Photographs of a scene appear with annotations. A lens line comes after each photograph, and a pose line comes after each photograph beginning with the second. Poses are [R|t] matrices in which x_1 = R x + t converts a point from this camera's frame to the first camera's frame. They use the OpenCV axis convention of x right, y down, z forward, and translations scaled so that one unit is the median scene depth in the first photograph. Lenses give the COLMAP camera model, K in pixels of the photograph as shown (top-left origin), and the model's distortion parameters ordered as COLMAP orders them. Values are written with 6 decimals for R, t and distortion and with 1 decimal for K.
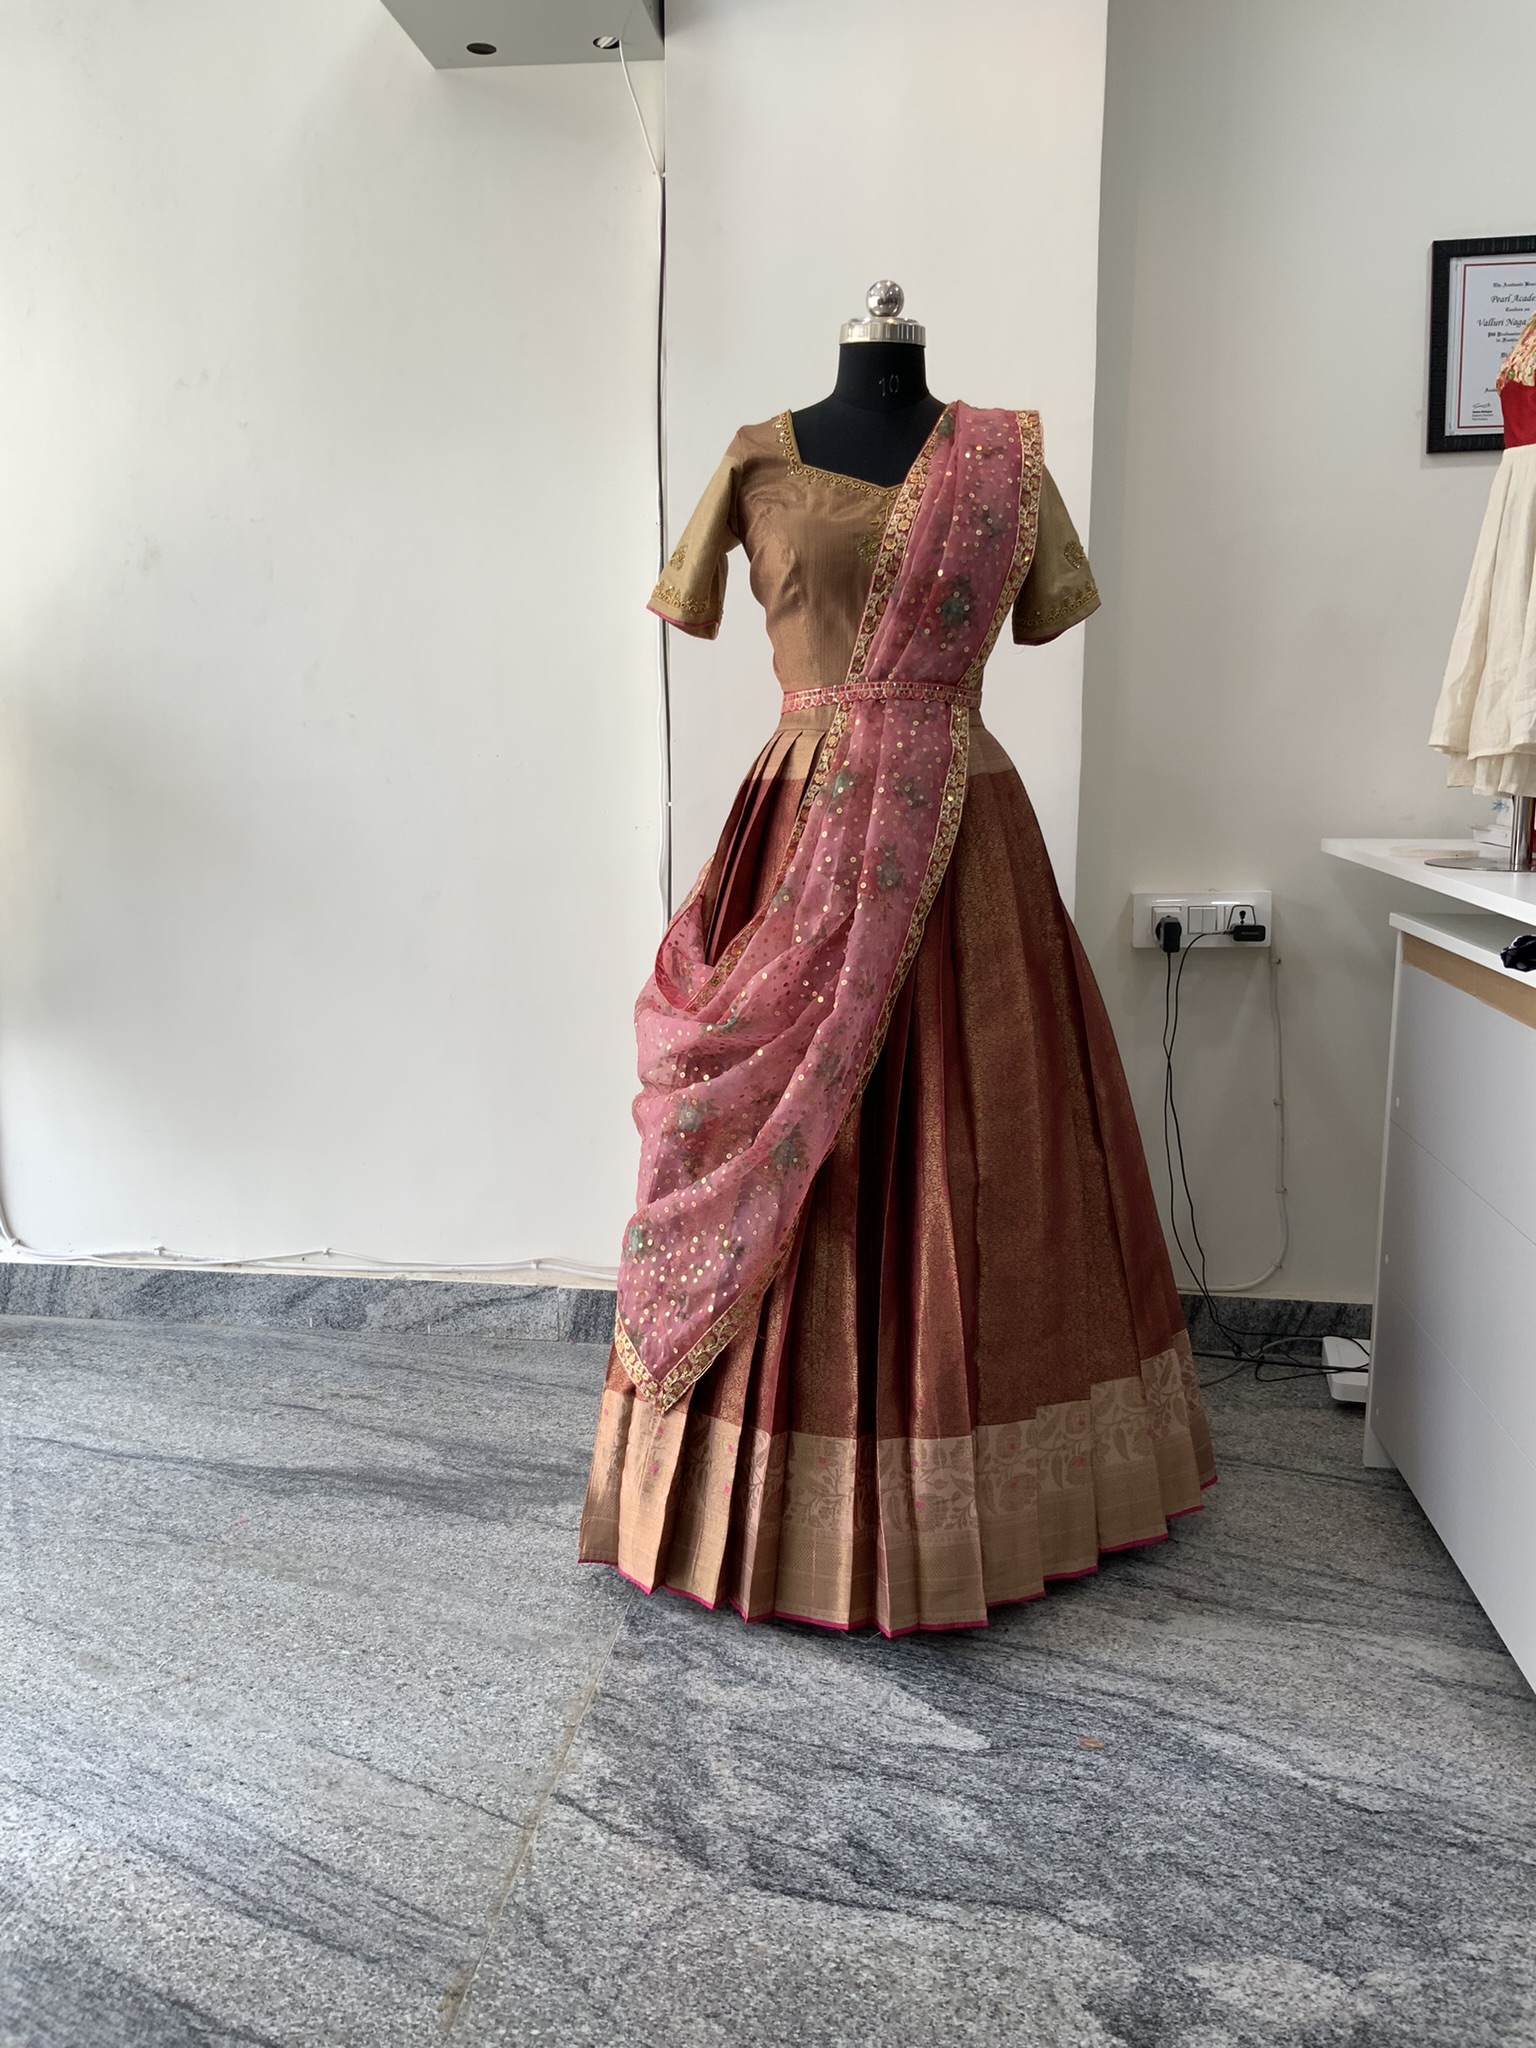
lens RADIAL K [[1713.8, 0, 768.0], [0, 1713.8, 1024.0], [0, 0, 1]] dist [0.084537, -0.149034]
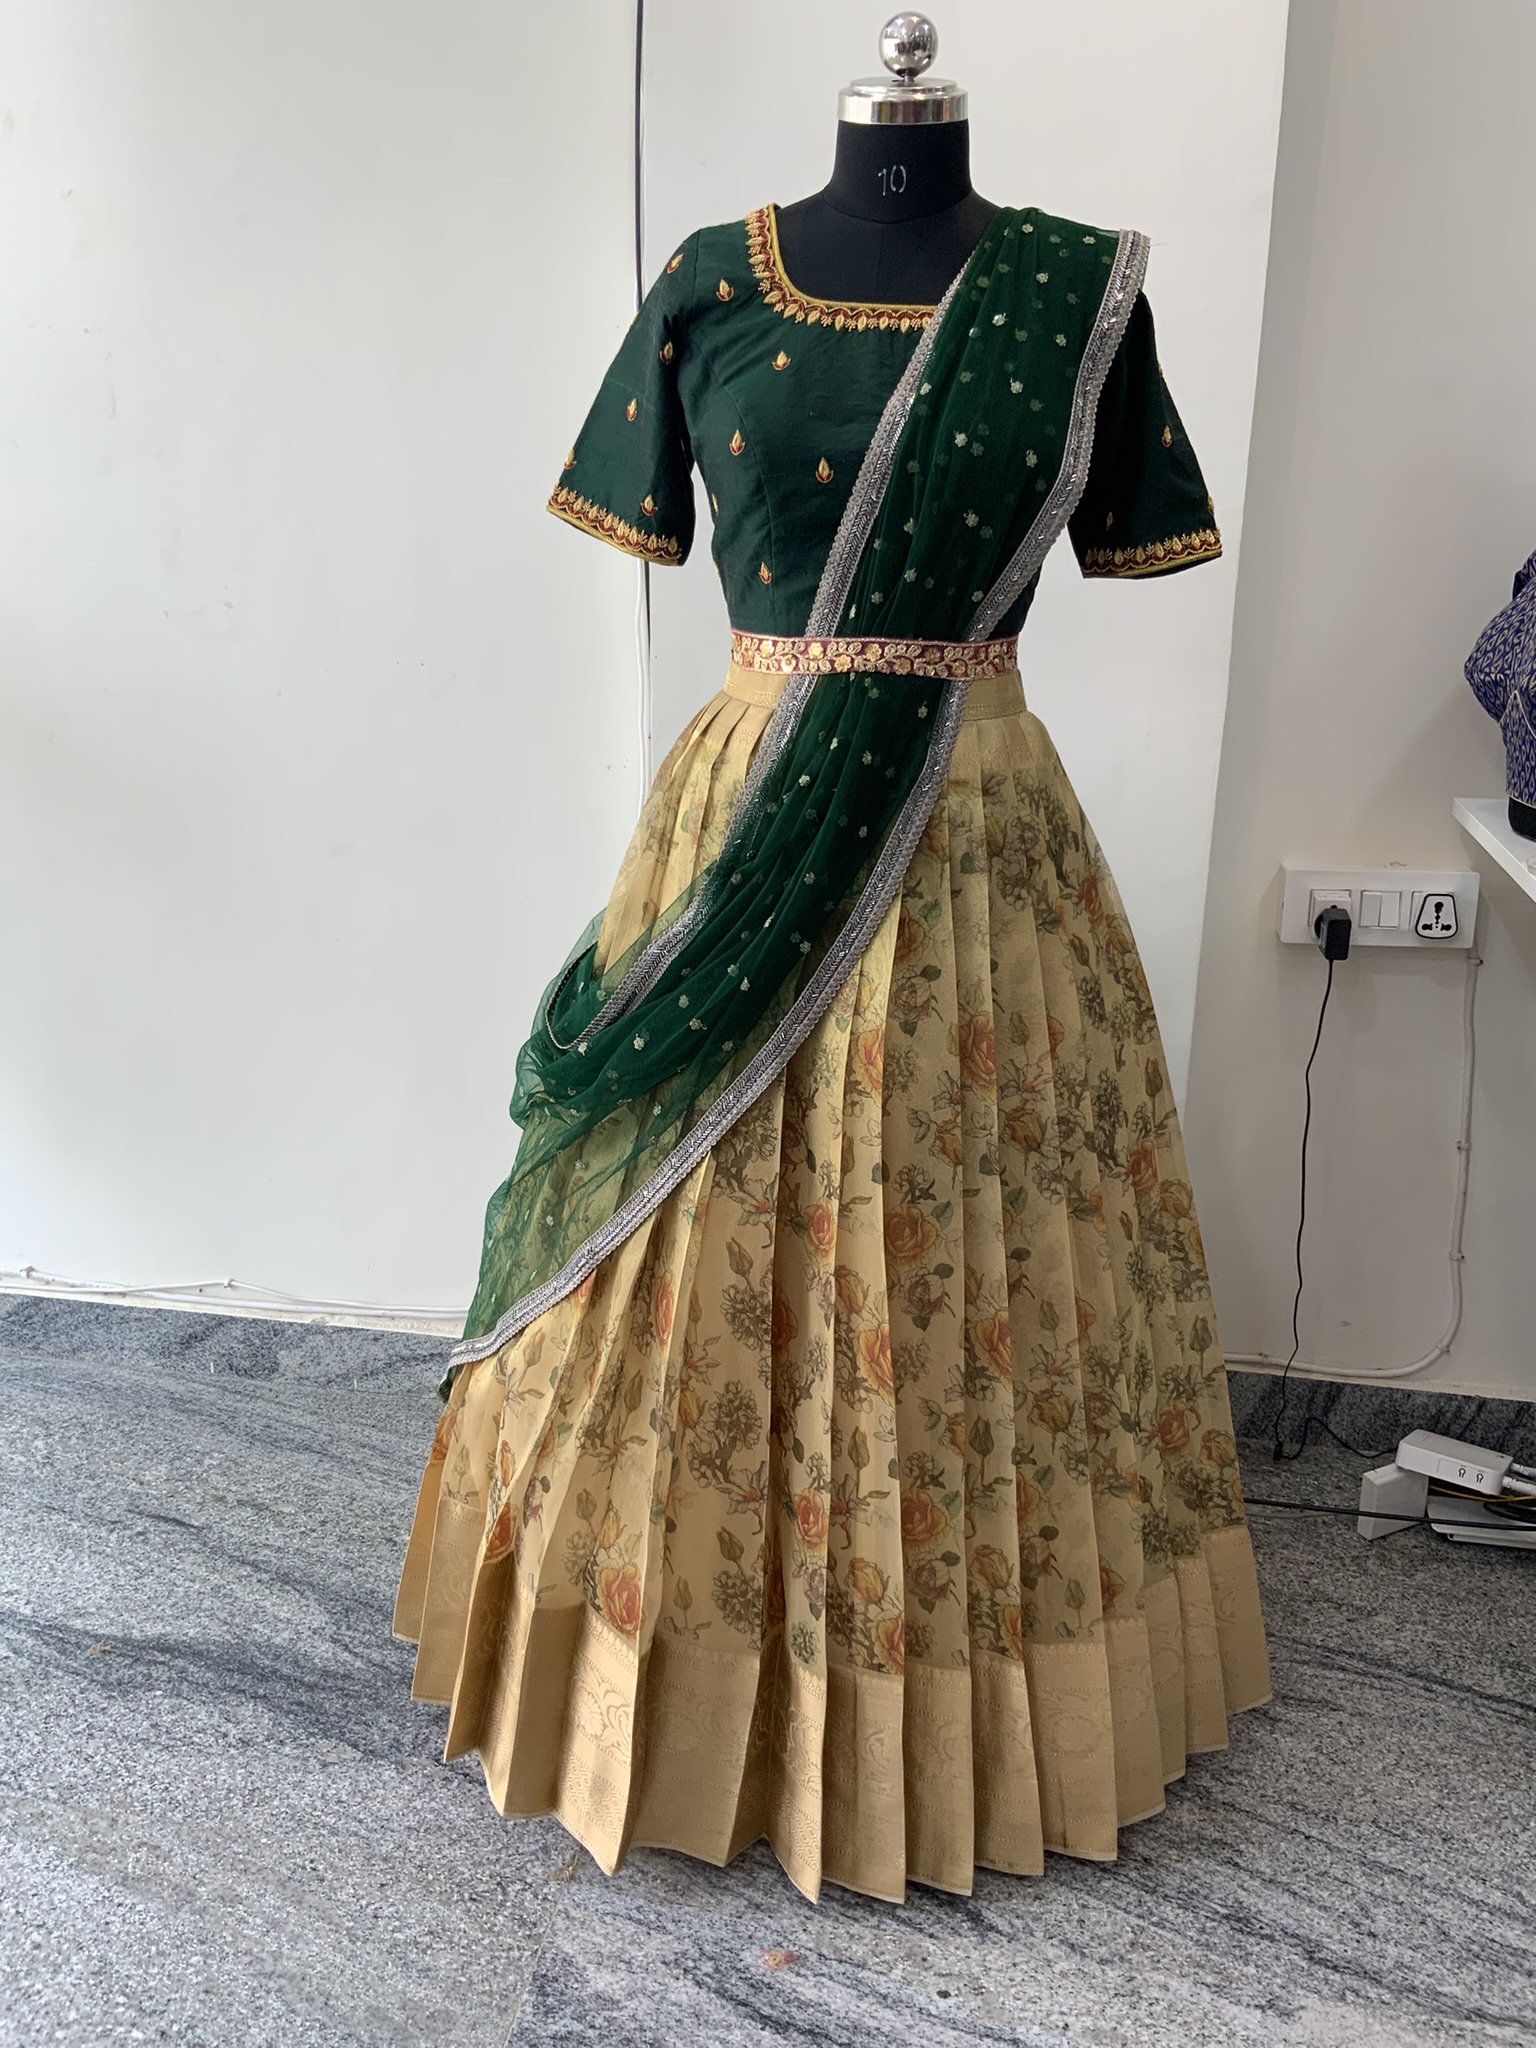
lens RADIAL K [[1730.9, 0, 768.0], [0, 1730.9, 1024.0], [0, 0, 1]] dist [0.010064, -0.016021]
pose [[0.998711, 0.024045, -0.044705, 0.031490], [-0.017490, 0.989766, 0.141627, -0.126843], [0.047652, -0.140662, 0.988910, 0.289296]]
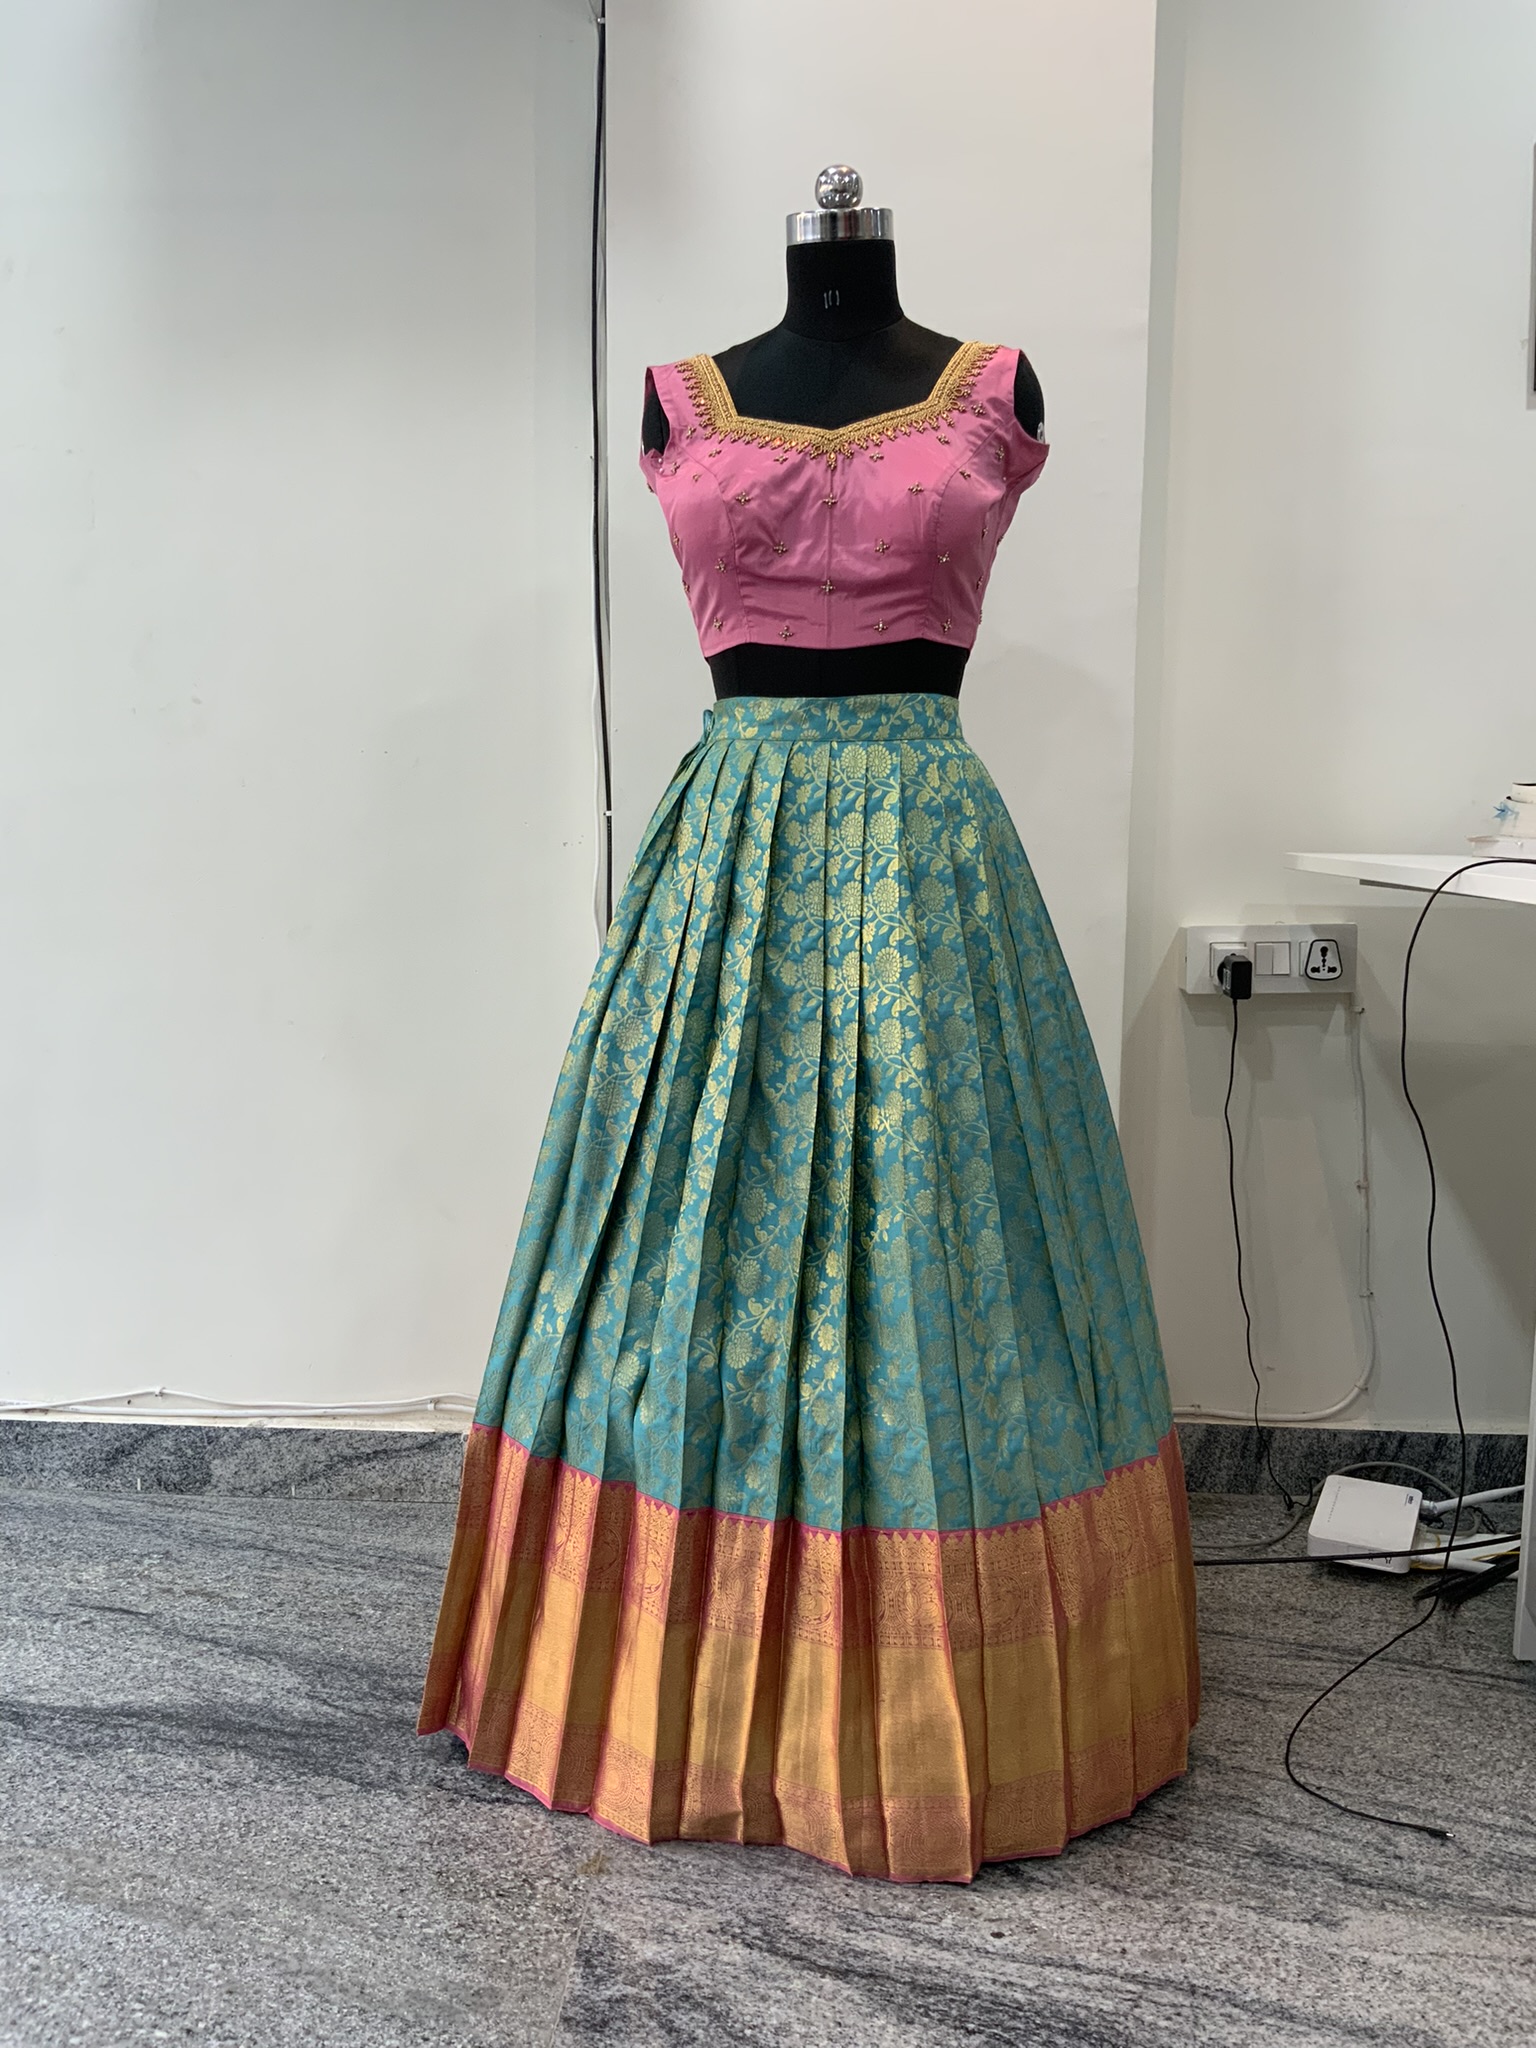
lens RADIAL K [[1729.6, 0, 768.0], [0, 1729.6, 1024.0], [0, 0, 1]] dist [0.003470, -0.007978]
pose [[0.997687, -0.005022, 0.067786, -0.042707], [0.007972, 0.999030, -0.043313, 0.003126], [-0.067502, 0.043753, 0.996759, 0.241905]]
